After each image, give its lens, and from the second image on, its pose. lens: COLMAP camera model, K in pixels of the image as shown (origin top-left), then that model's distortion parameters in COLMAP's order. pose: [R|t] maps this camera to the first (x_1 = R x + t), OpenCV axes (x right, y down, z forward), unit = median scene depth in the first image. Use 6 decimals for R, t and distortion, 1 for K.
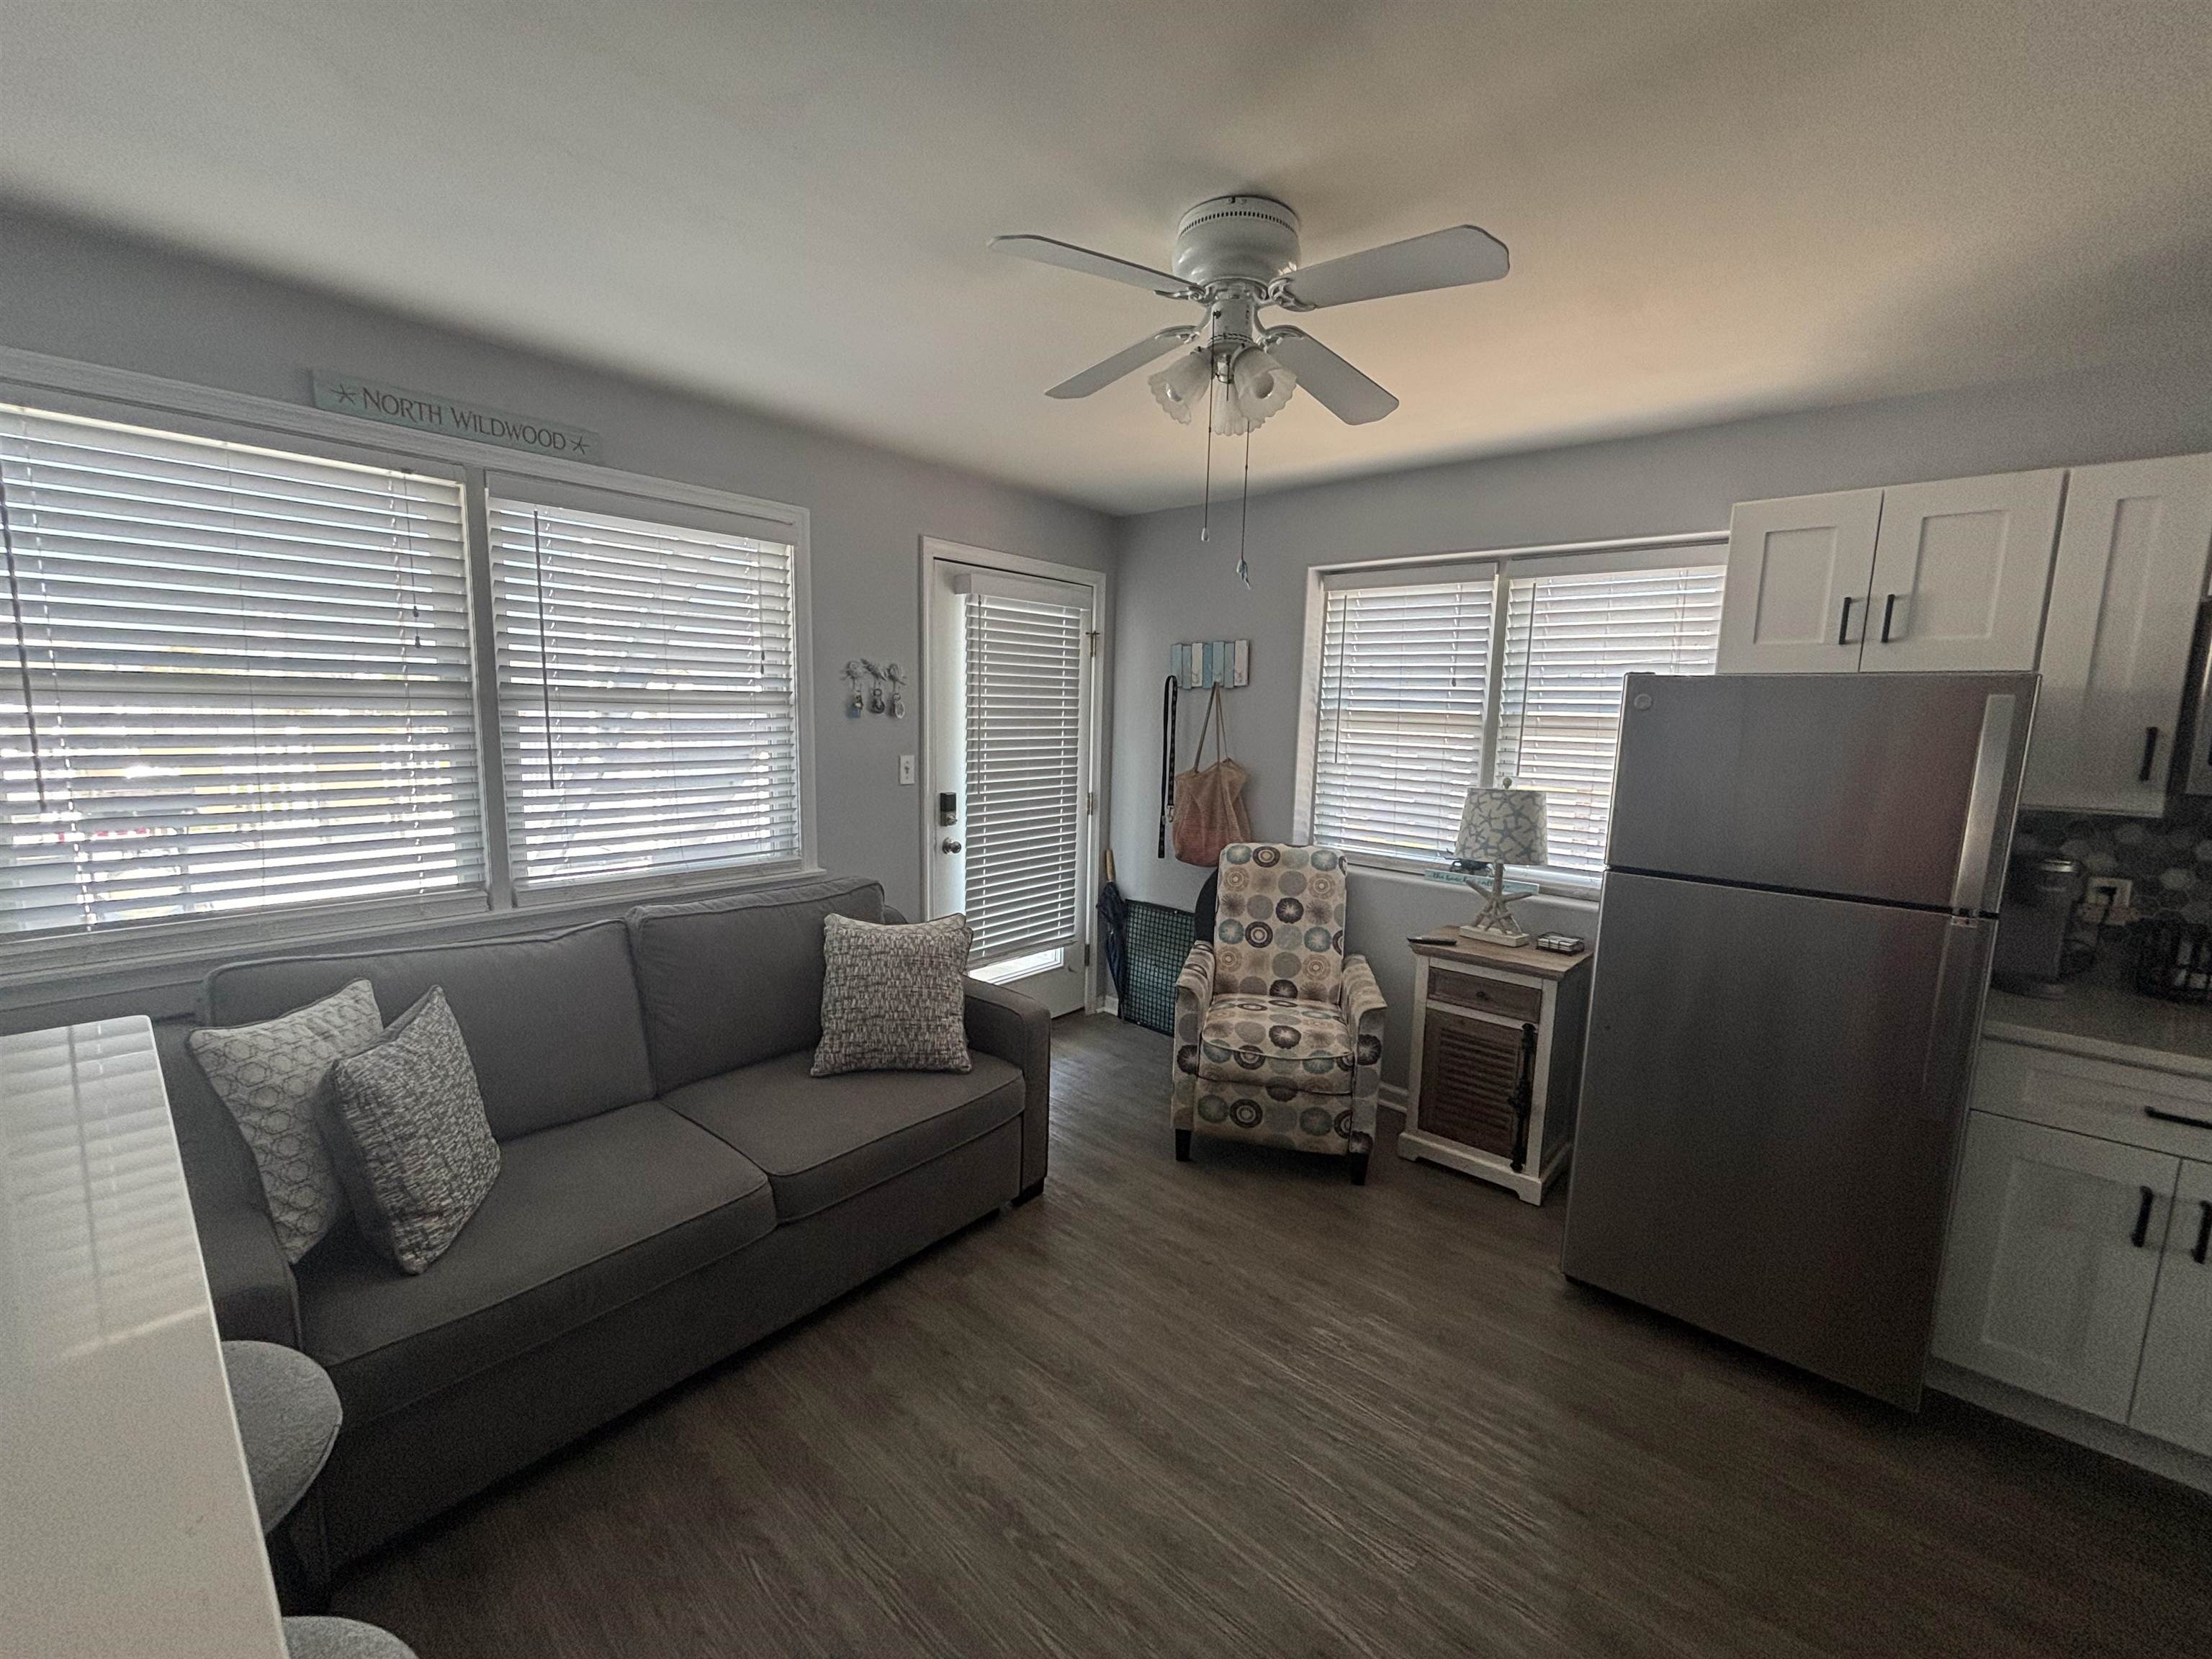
lens RADIAL K [[884.9, 0, 1098.6], [0, 884.9, 831.8], [0, 0, 1]] dist [-0.001888, -0.000142]
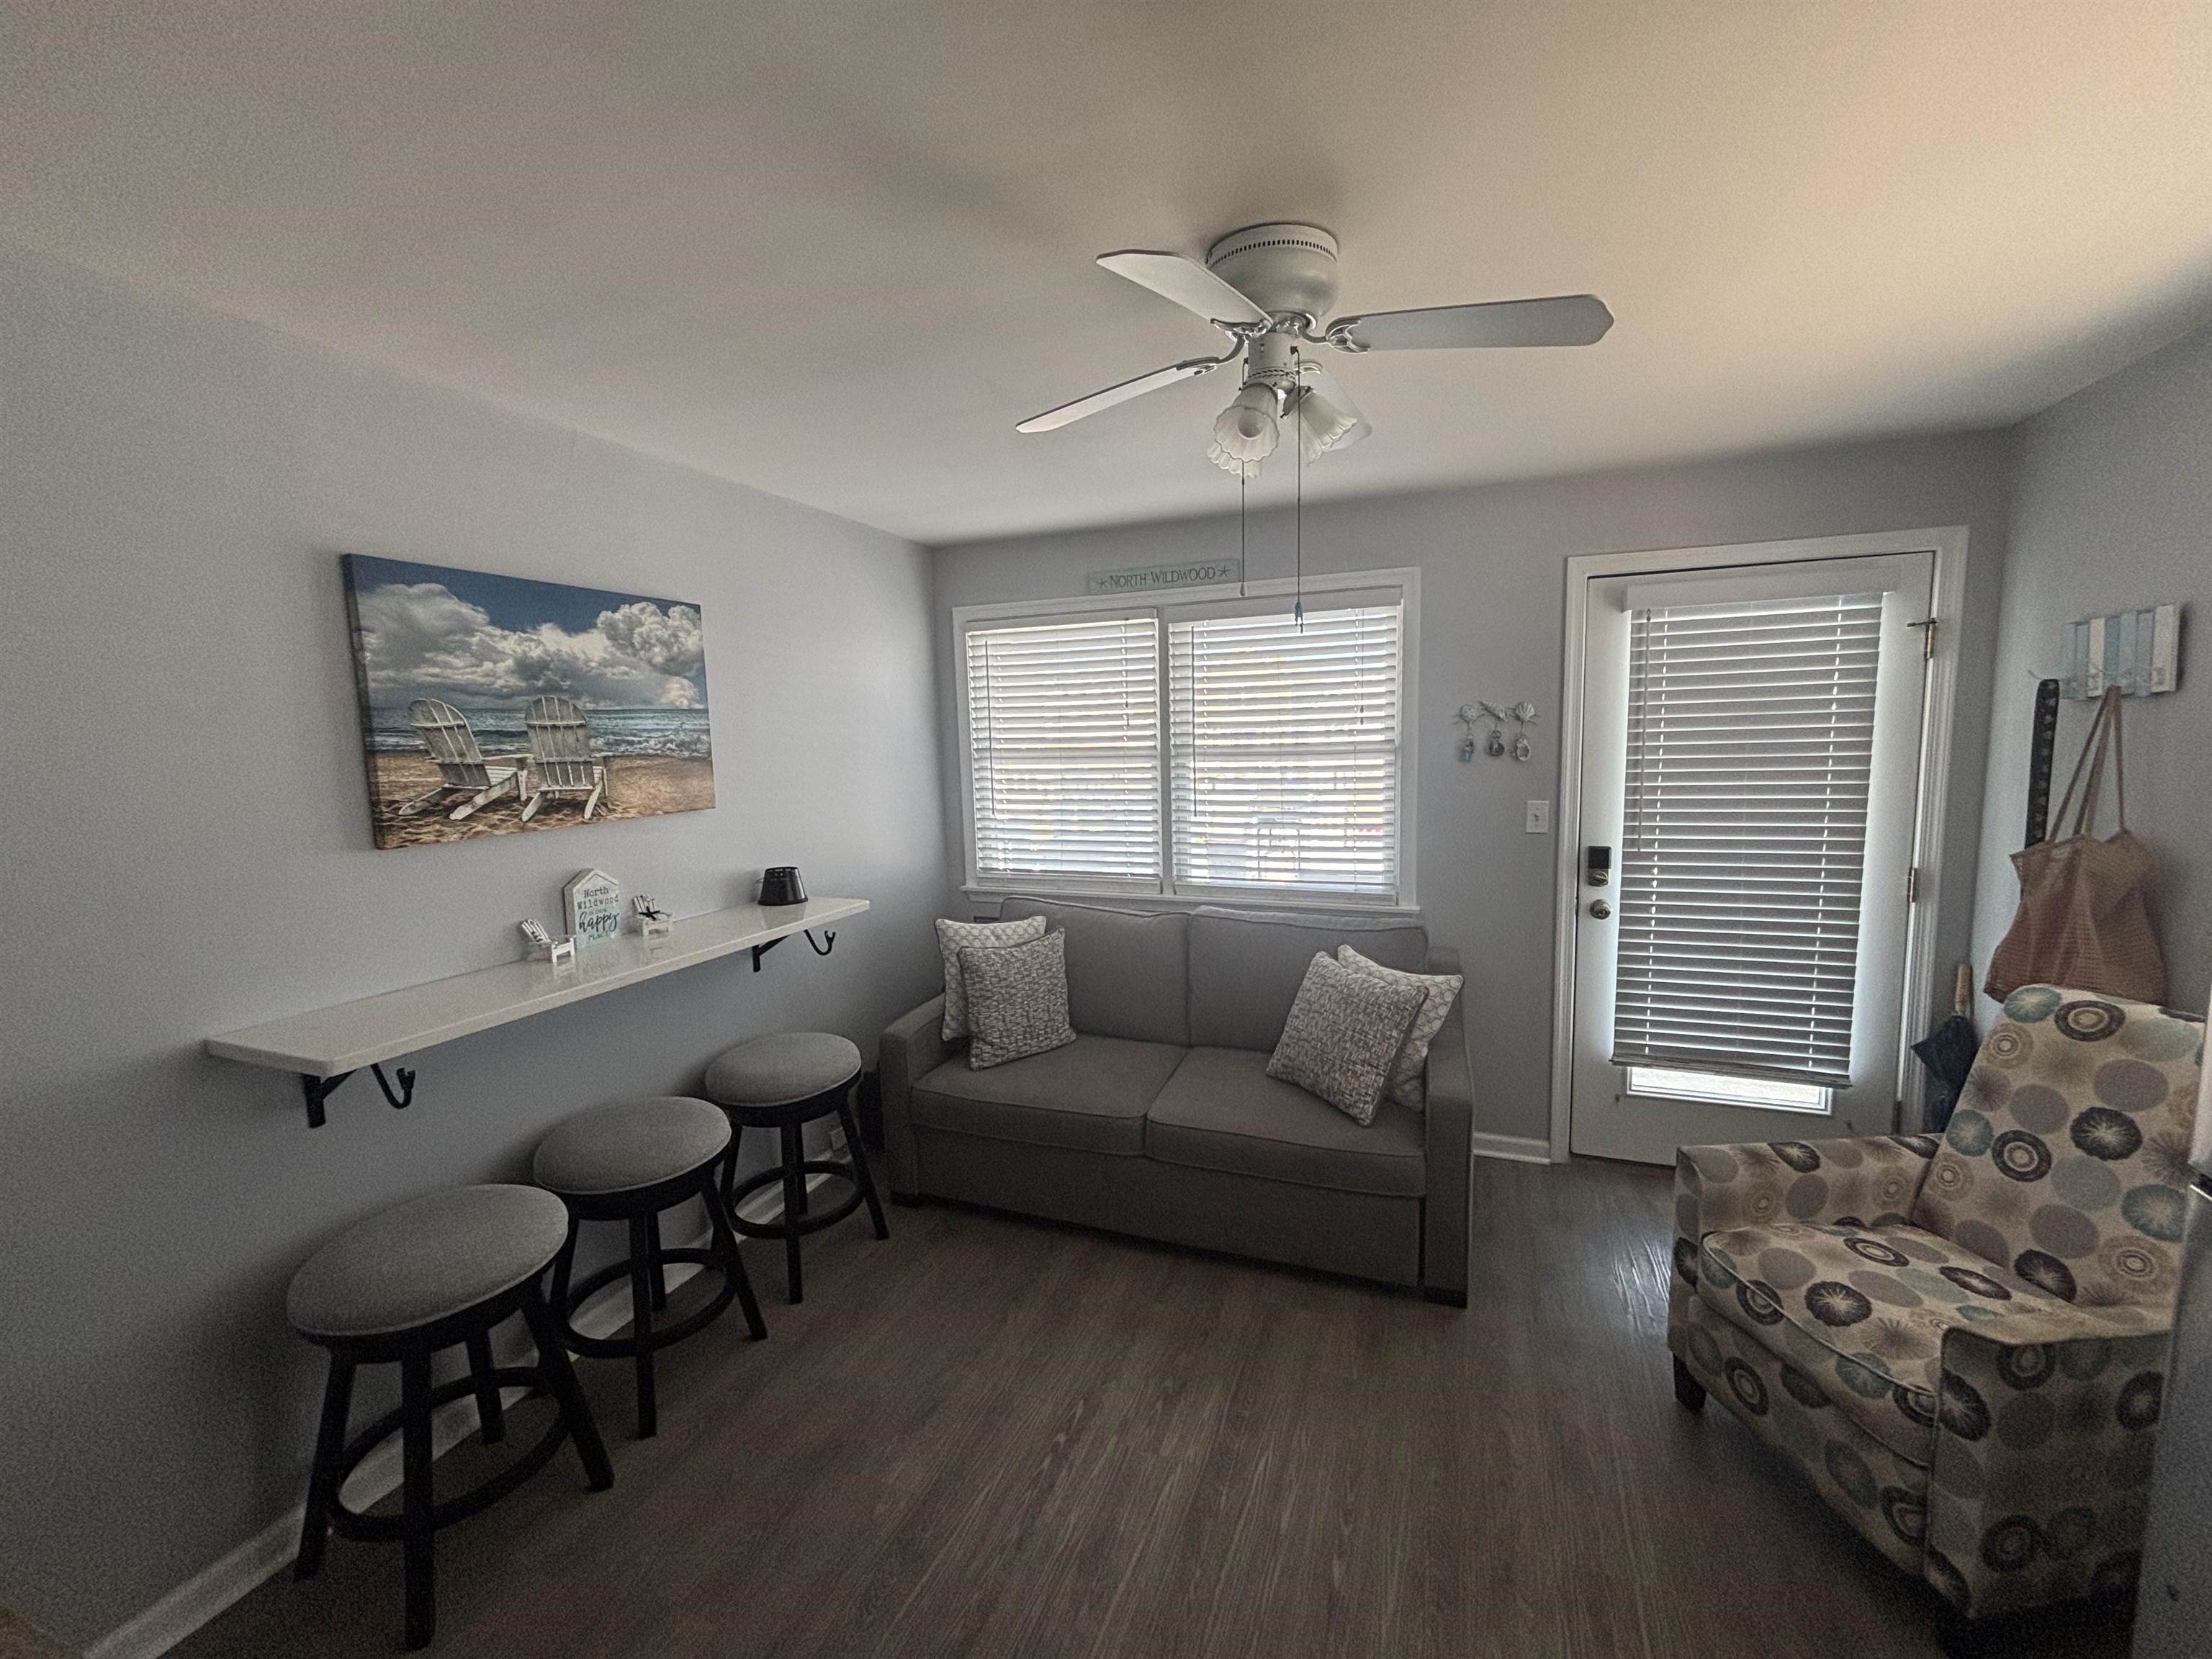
lens RADIAL K [[892.4, 0, 1099.5], [0, 892.4, 830.1], [0, 0, 1]] dist [-0.017192, 0.008916]
pose [[0.330693, 0.070813, -0.941078, 0.529276], [-0.096619, 0.994482, 0.040879, -0.054020], [0.938779, 0.077407, 0.335710, 0.291422]]
